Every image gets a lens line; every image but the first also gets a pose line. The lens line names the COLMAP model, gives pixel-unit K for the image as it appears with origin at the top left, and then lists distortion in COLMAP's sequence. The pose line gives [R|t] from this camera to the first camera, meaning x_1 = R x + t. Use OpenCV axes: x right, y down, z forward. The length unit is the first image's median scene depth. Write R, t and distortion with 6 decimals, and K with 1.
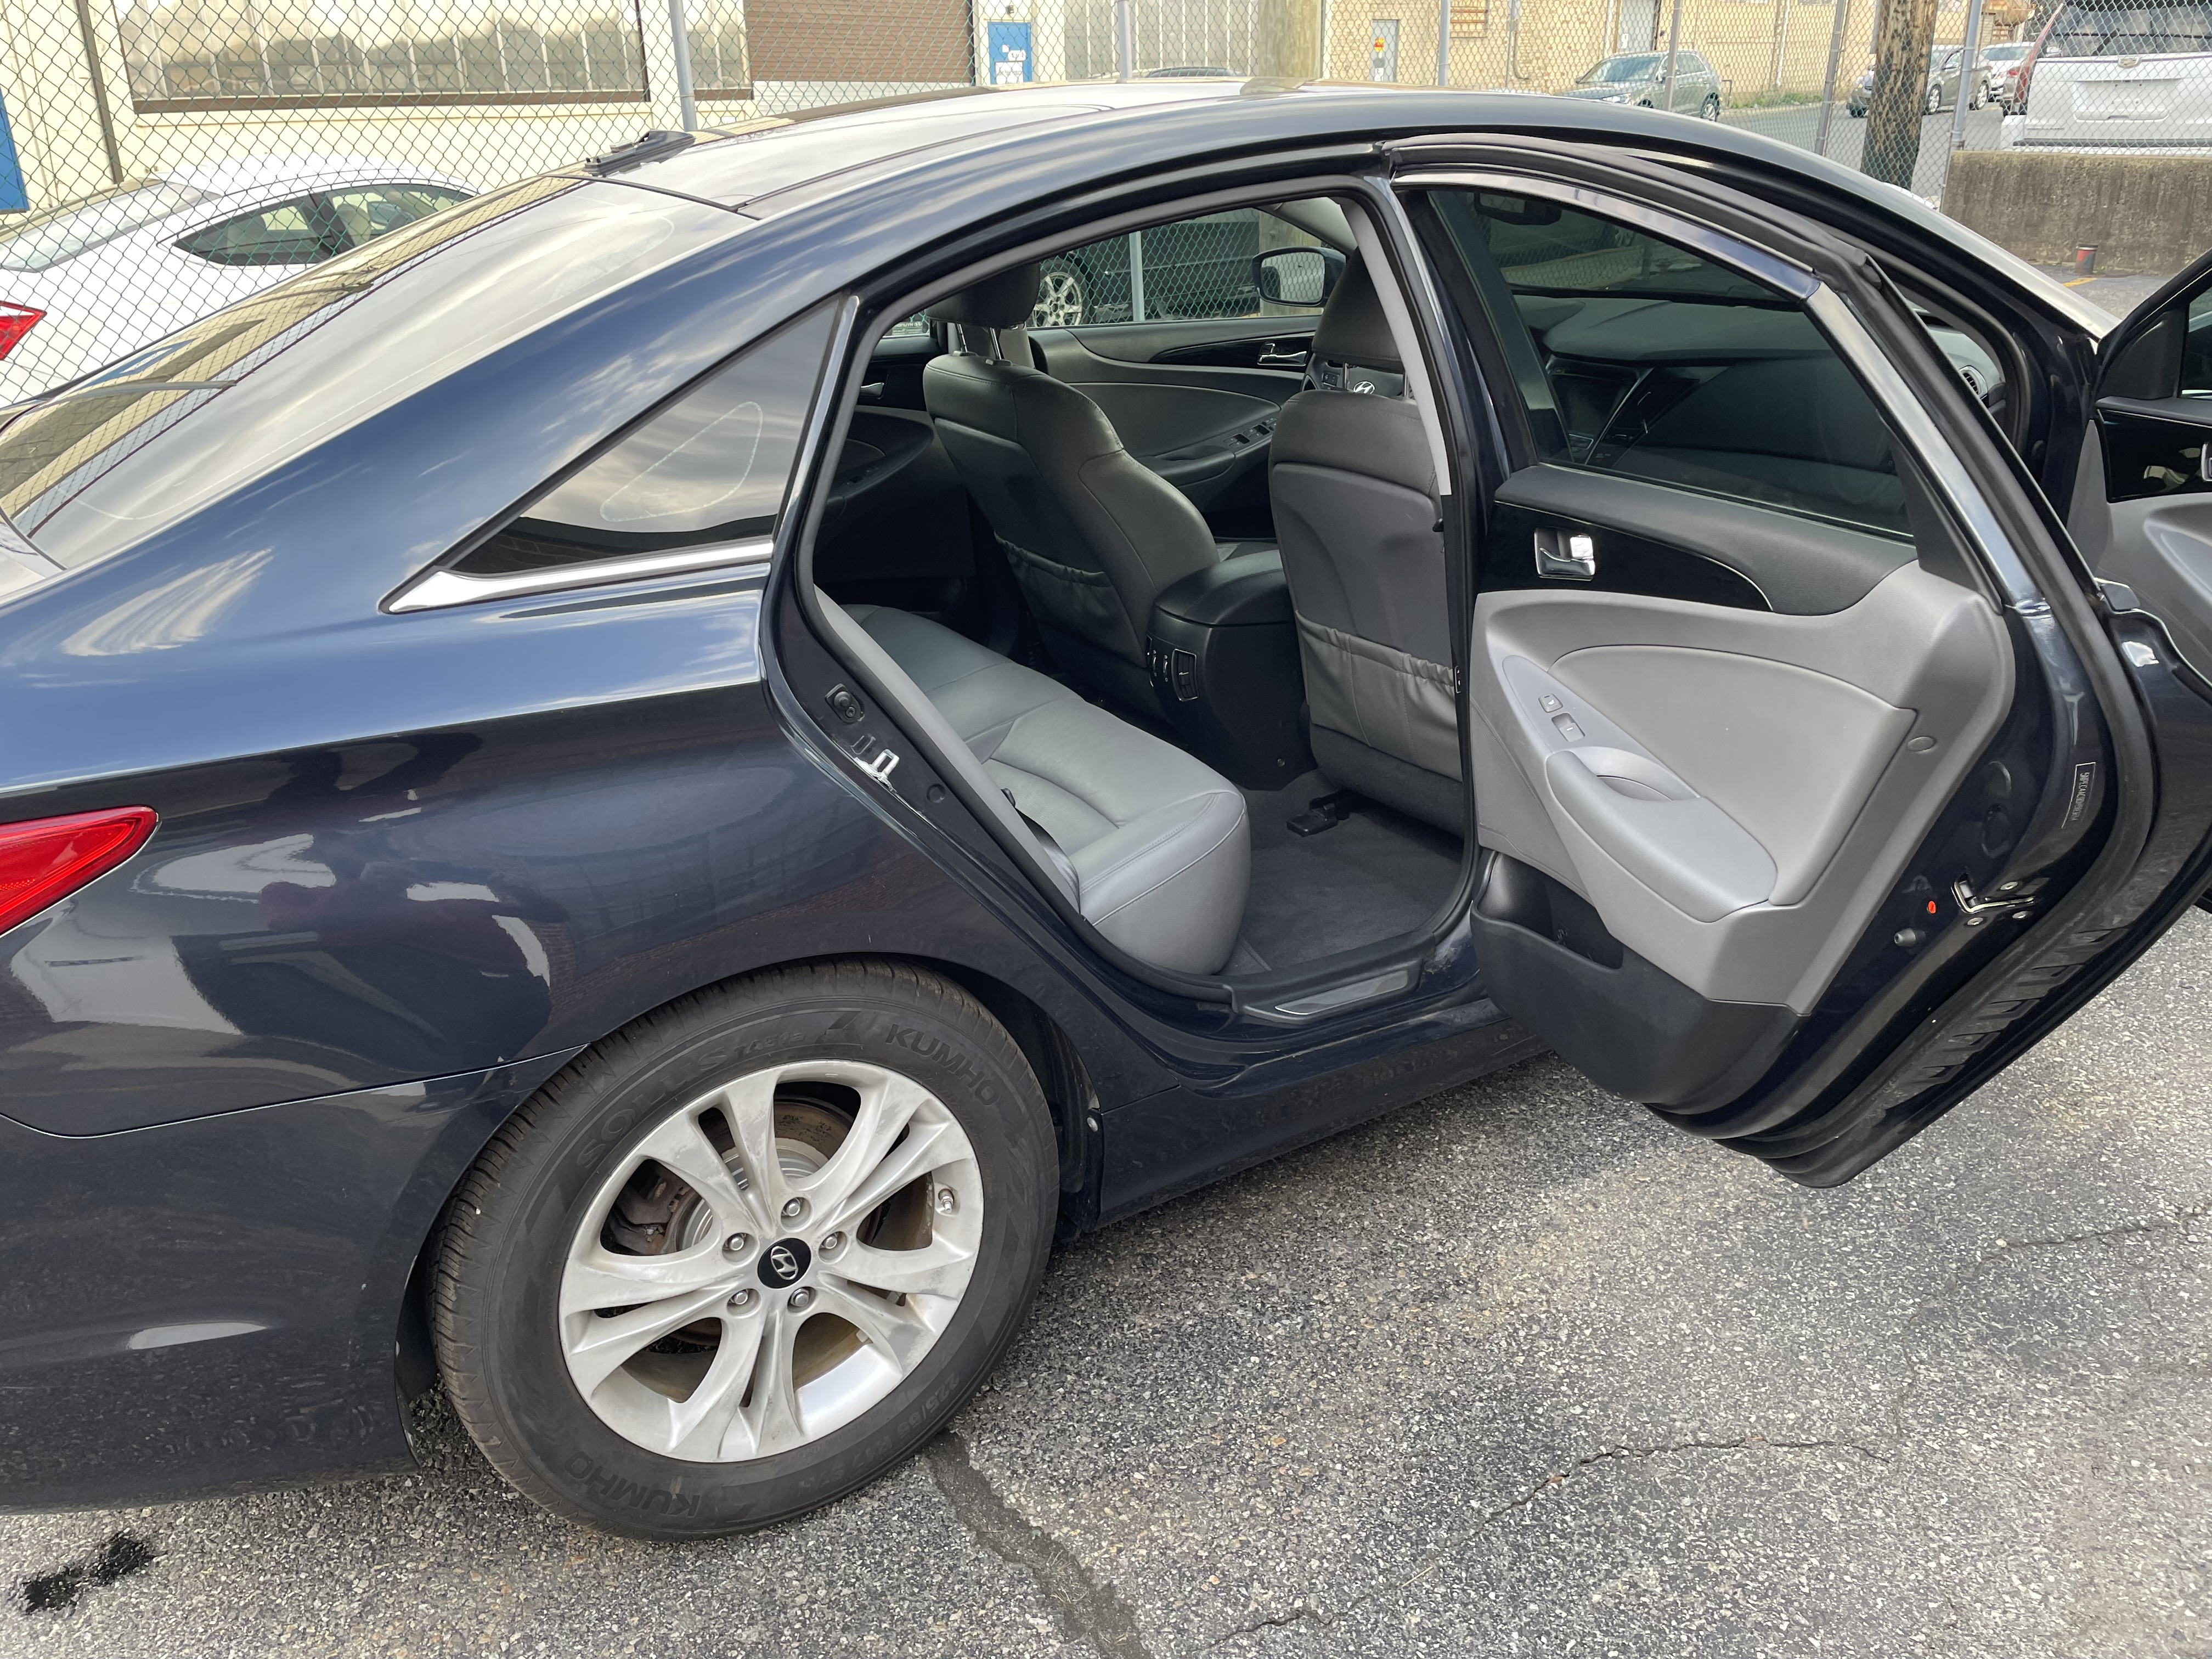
lens RADIAL K [[1695.2, 0, 1089.3], [0, 1695.2, 840.1], [0, 0, 1]] dist [0.072909, -0.099743]
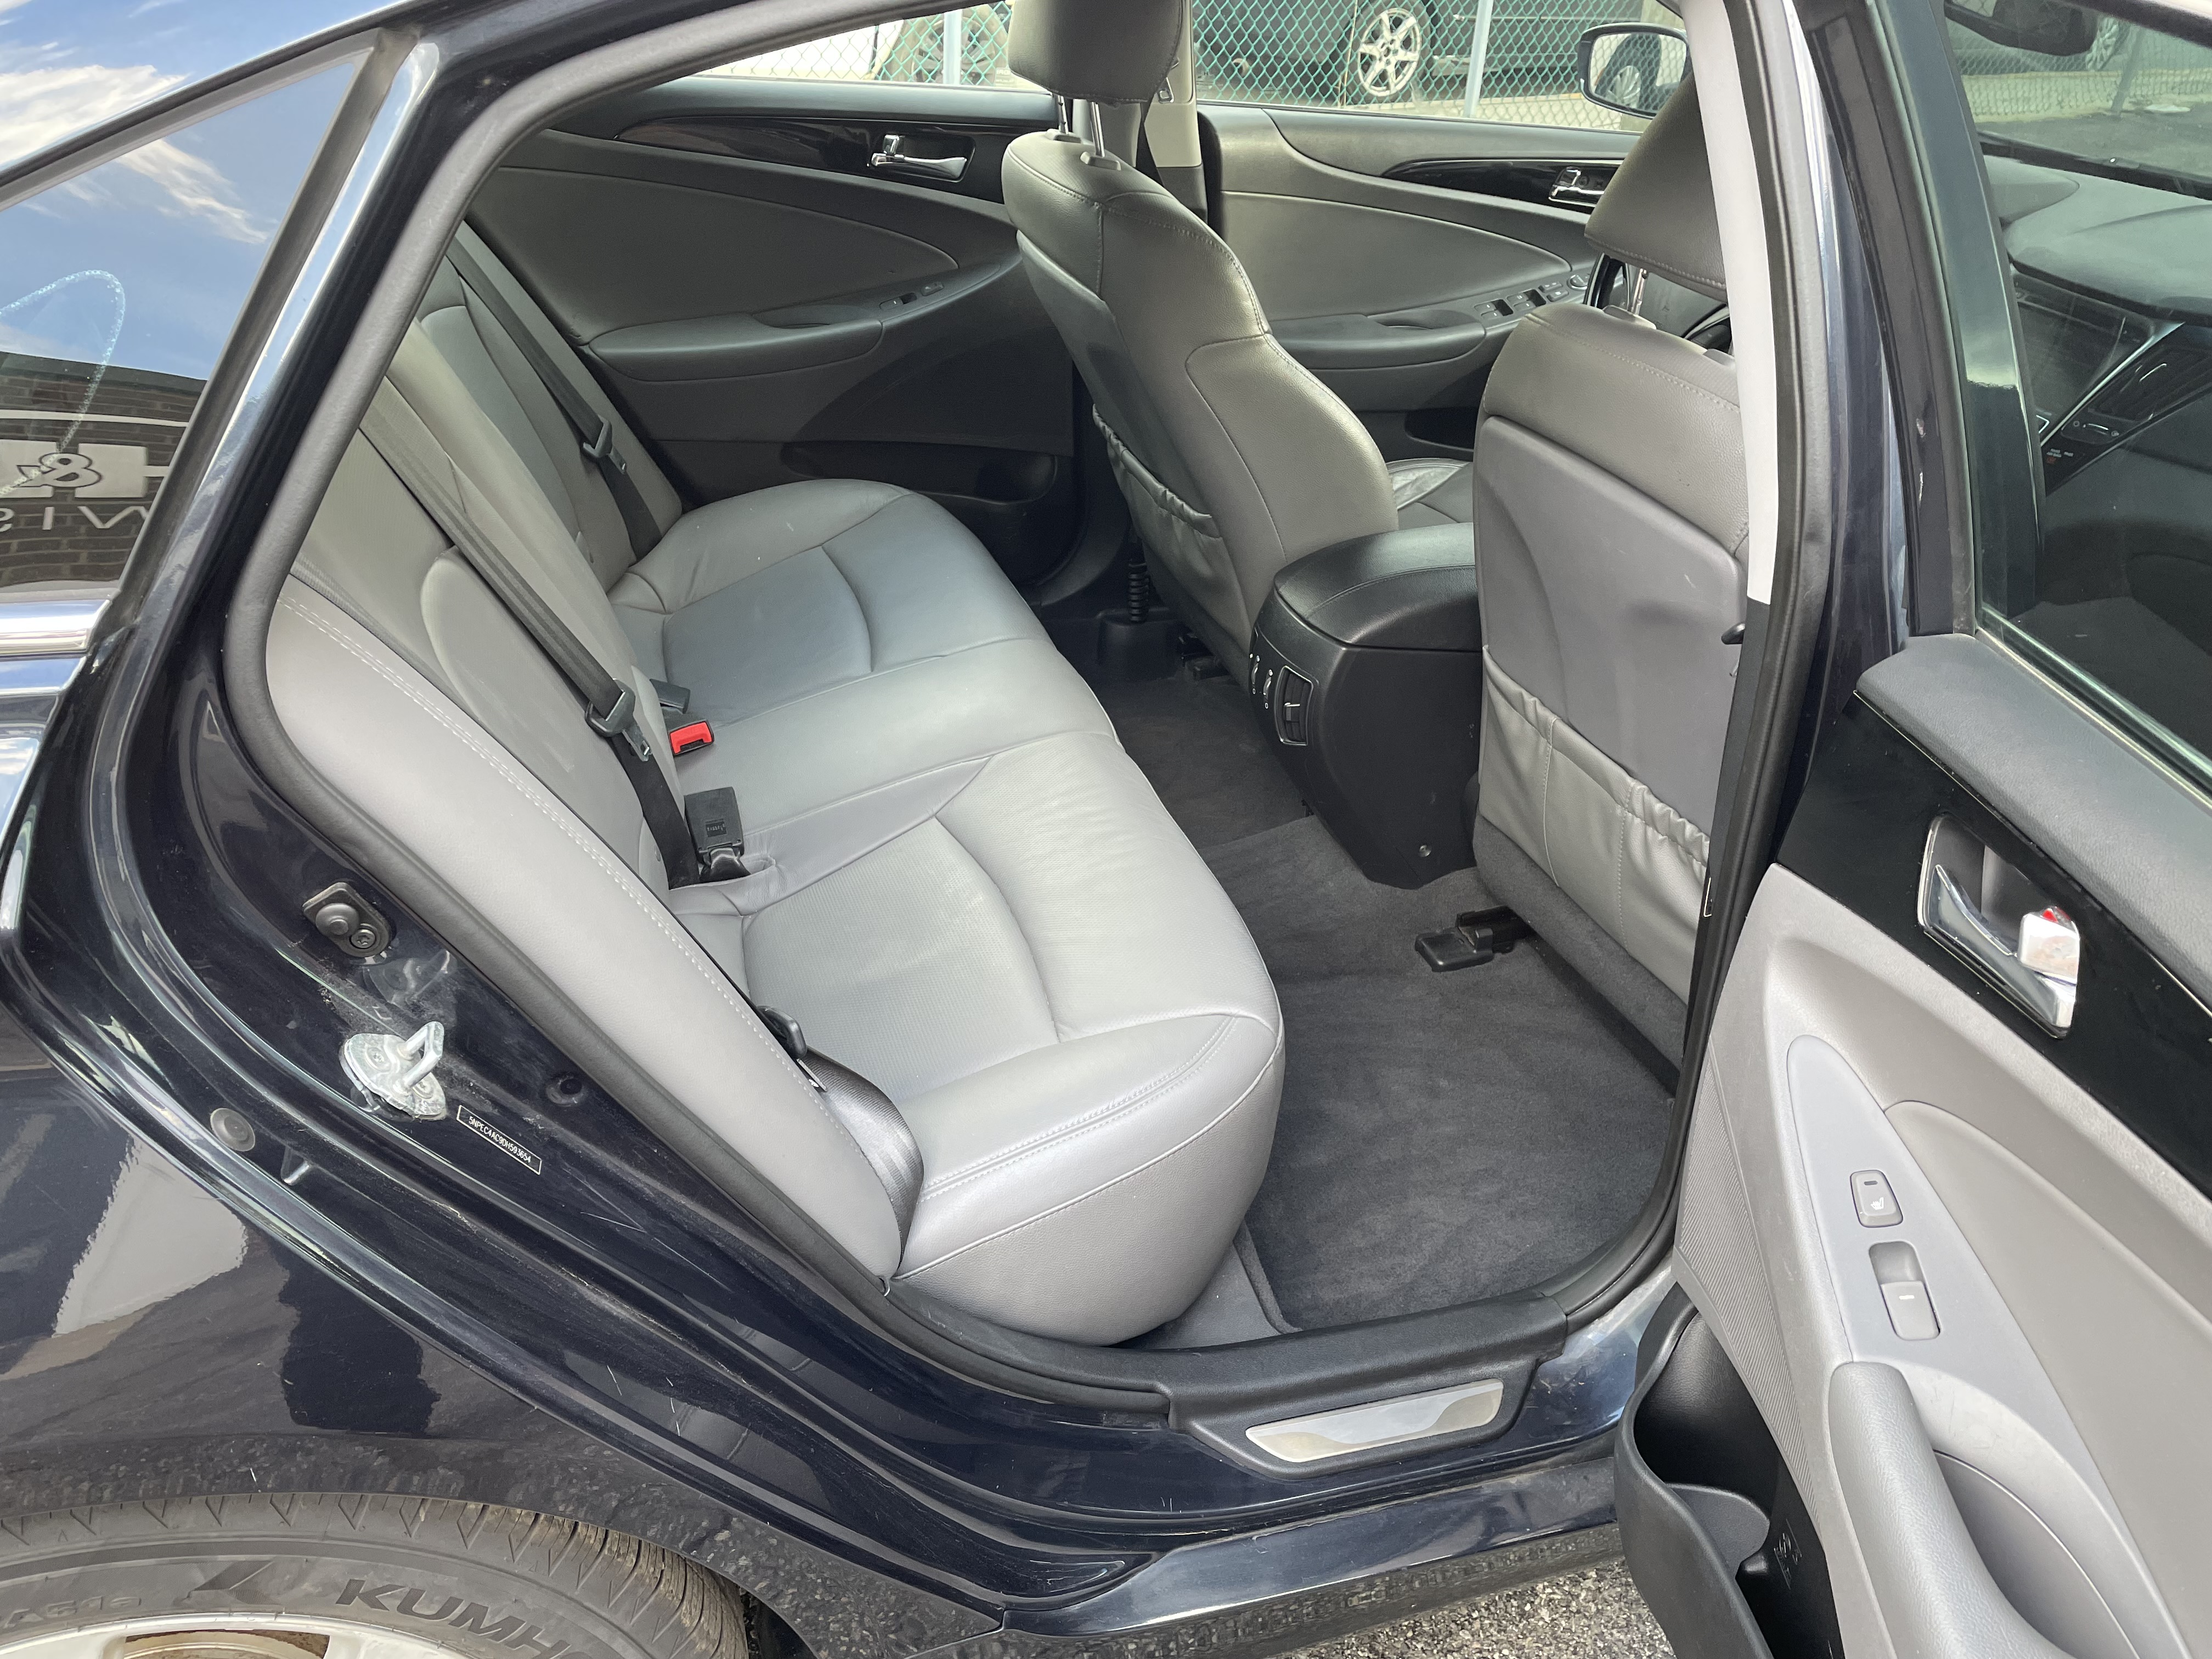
lens RADIAL K [[1695.2, 0, 1091.5], [0, 1695.2, 830.6], [0, 0, 1]] dist [0.072909, -0.099743]
pose [[0.973414, 0.192437, -0.124233, 0.086054], [-0.173736, 0.973751, 0.147055, -0.161884], [0.149271, -0.121561, 0.981296, 0.429481]]
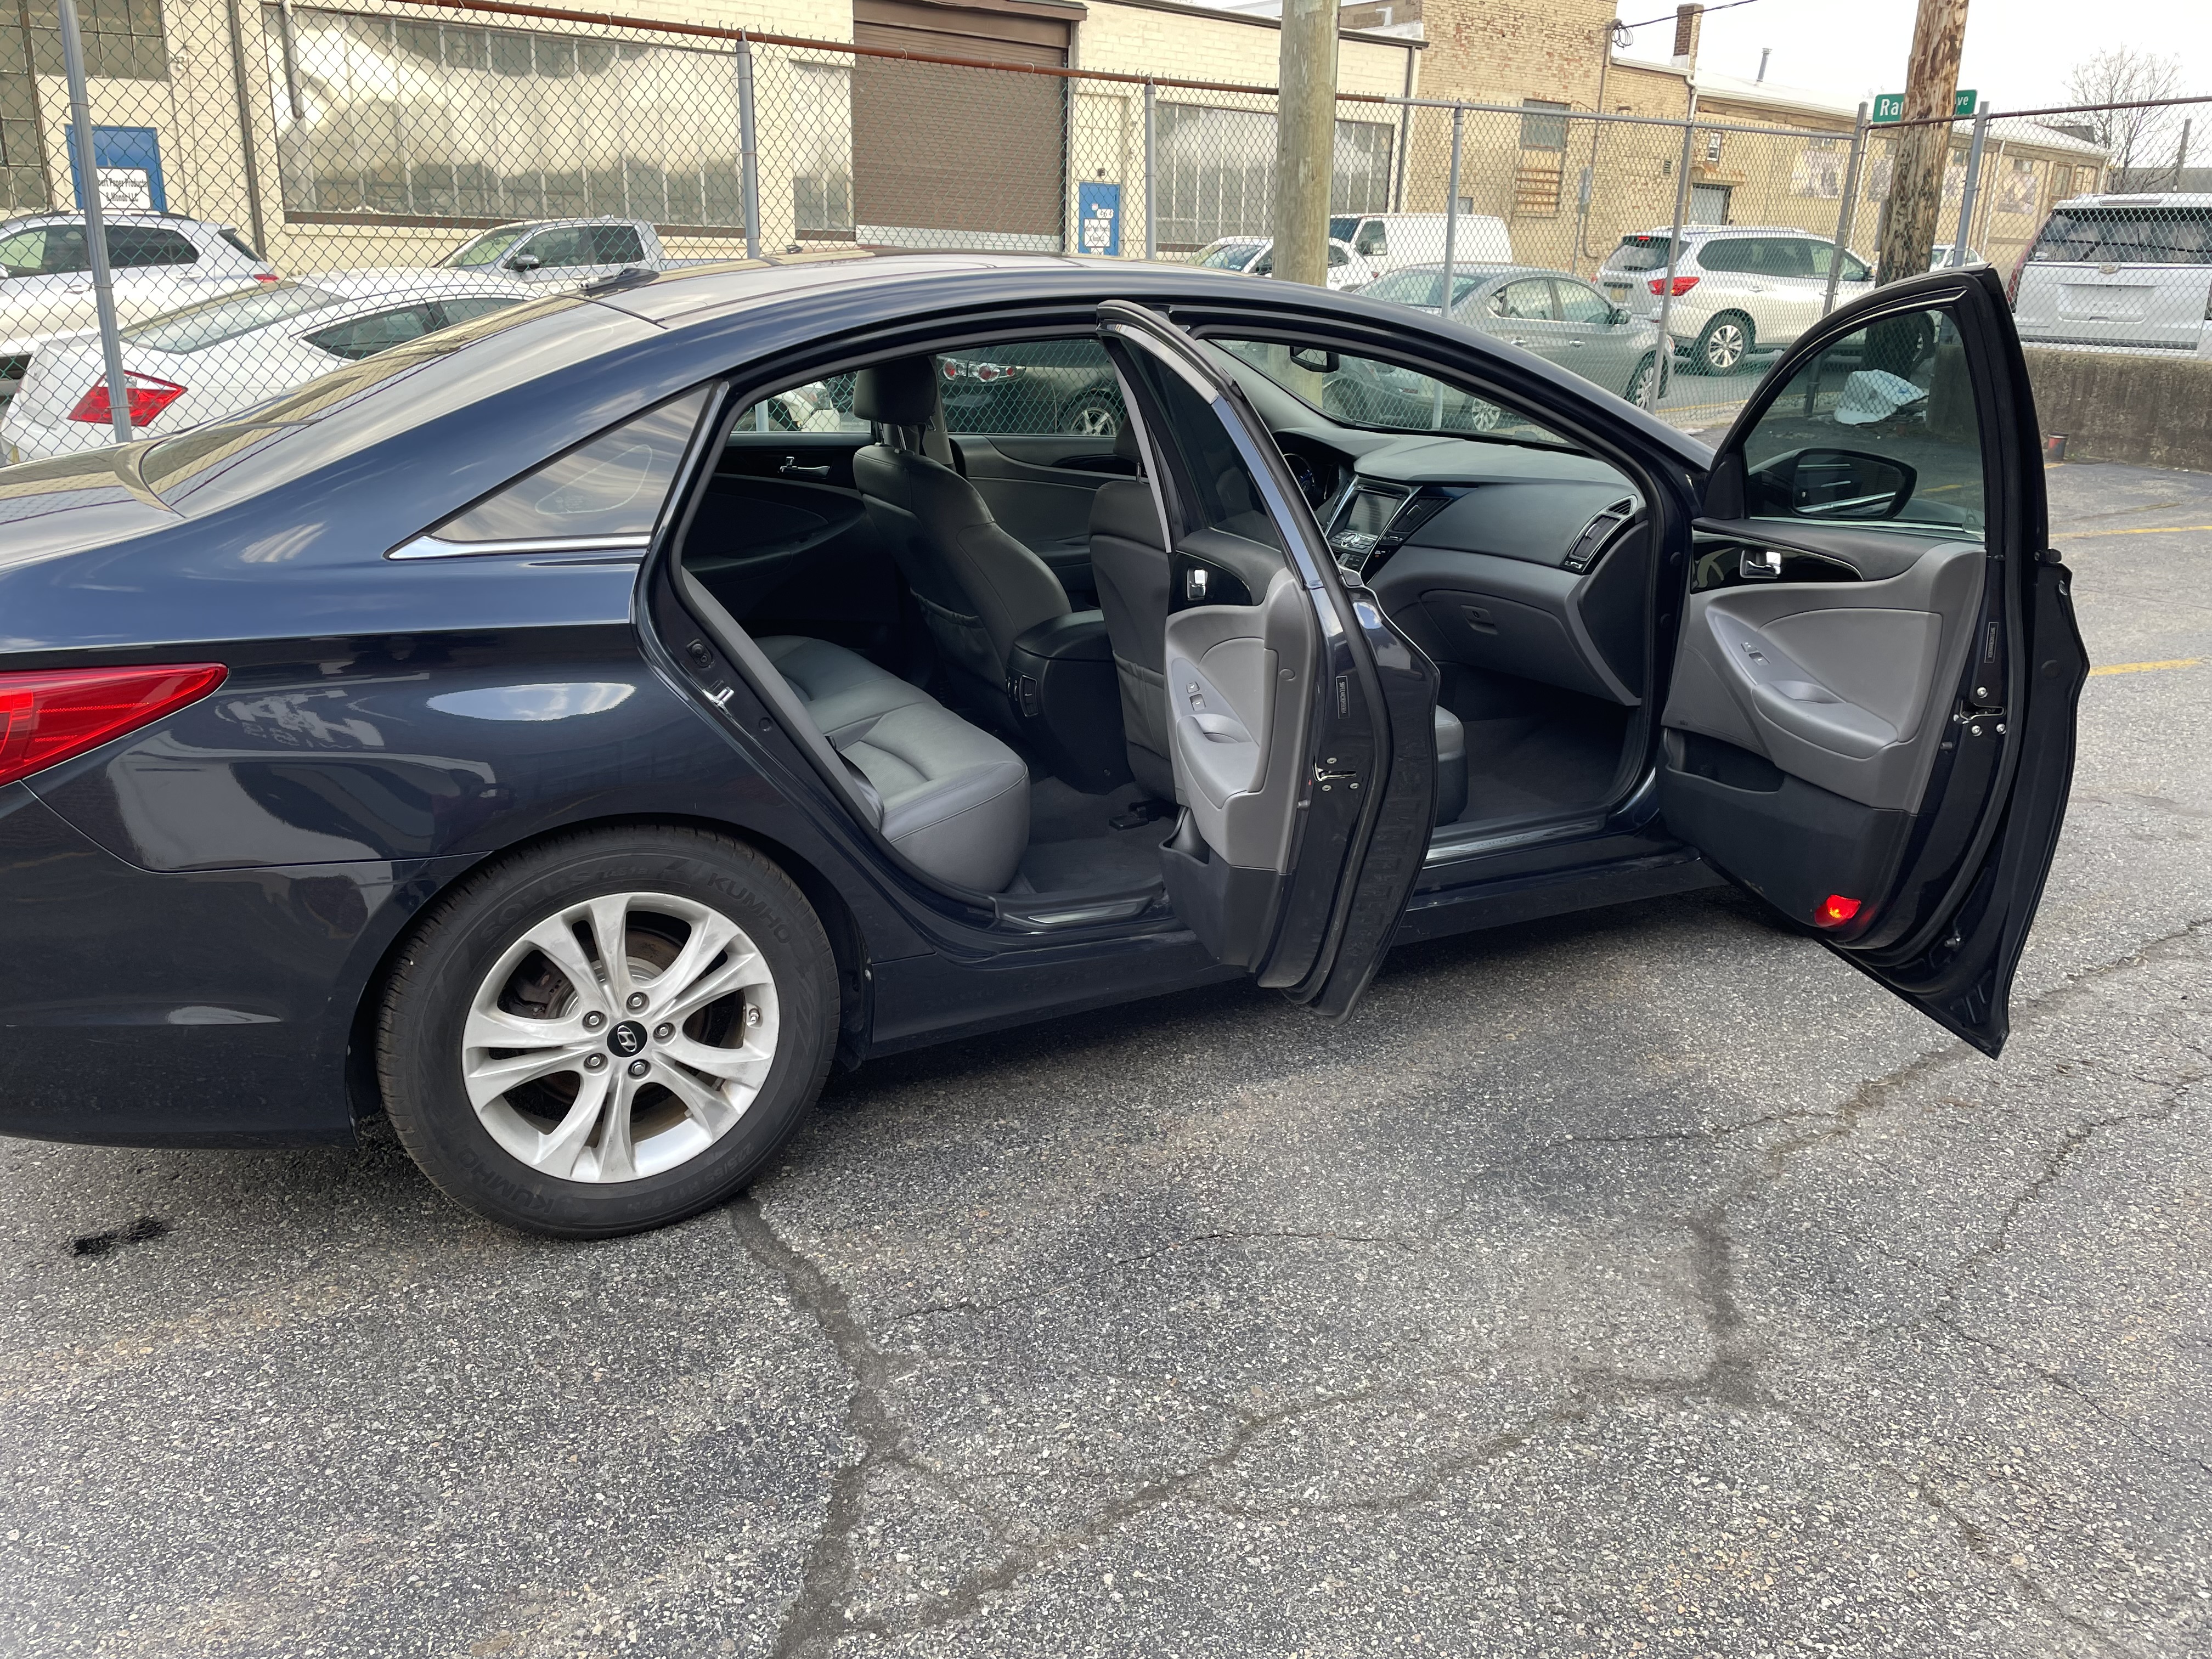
lens RADIAL K [[1695.2, 0, 1102.8], [0, 1695.2, 816.0], [0, 0, 1]] dist [0.072909, -0.099743]
pose [[0.997483, 0.062019, -0.034379, 0.197362], [-0.064848, 0.993971, -0.088406, 0.125544], [0.028689, 0.090413, 0.995491, -0.329601]]
